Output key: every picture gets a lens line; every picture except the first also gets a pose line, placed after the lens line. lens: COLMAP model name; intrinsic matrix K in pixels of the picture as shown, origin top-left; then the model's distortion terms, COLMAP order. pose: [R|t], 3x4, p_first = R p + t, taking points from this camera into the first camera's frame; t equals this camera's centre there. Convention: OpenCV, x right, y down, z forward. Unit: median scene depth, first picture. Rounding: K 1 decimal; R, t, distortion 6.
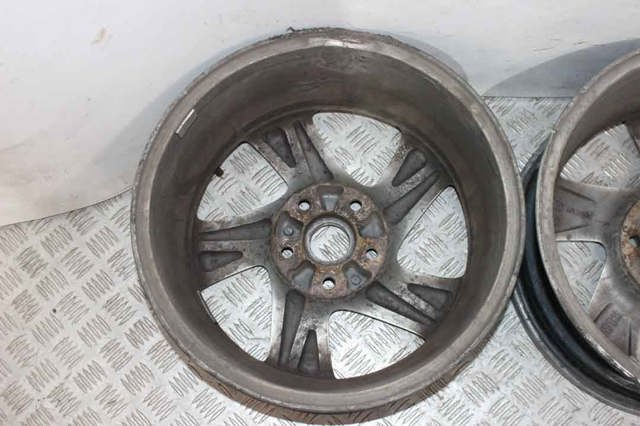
lens RADIAL K [[827.0, 0, 319.5], [0, 827.0, 208.2], [0, 0, 1]] dist [-0.025684, 0.000000]
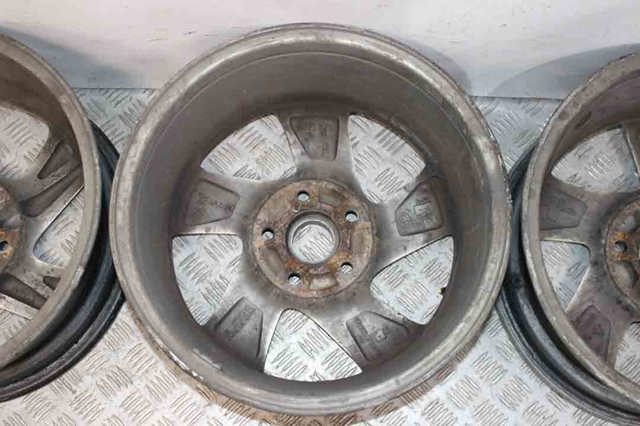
lens RADIAL K [[827.0, 0, 310.4], [0, 827.0, 200.2], [0, 0, 1]] dist [-0.025684, 0.000000]
pose [[0.999798, 0.000465, -0.020085, 0.442809], [-0.000709, 0.999926, -0.012156, 0.011376], [0.020078, 0.012168, 0.999724, 0.012308]]
